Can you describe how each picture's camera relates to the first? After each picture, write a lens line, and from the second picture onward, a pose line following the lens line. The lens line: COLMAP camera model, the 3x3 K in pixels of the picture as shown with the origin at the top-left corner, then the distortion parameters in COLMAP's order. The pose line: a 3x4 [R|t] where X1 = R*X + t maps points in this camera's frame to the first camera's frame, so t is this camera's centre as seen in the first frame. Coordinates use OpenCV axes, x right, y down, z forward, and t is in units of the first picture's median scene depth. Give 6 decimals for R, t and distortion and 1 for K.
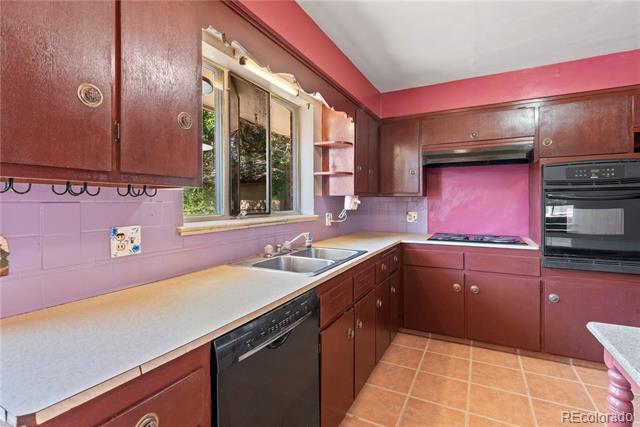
lens RADIAL K [[314.4, 0, 317.8], [0, 314.4, 207.7], [0, 0, 1]] dist [-0.002756, -0.001103]
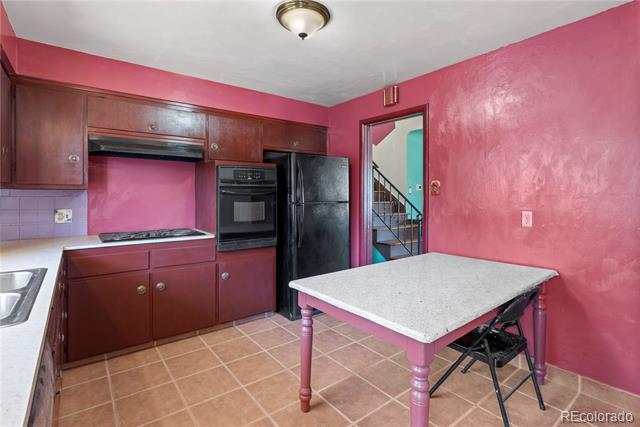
lens RADIAL K [[314.4, 0, 330.6], [0, 314.4, 199.4], [0, 0, 1]] dist [-0.002756, -0.001103]
pose [[0.398452, -0.006391, 0.917167, -0.189647], [0.012049, 0.999926, 0.001733, -0.005304], [-0.917110, 0.010361, 0.398499, 0.132661]]
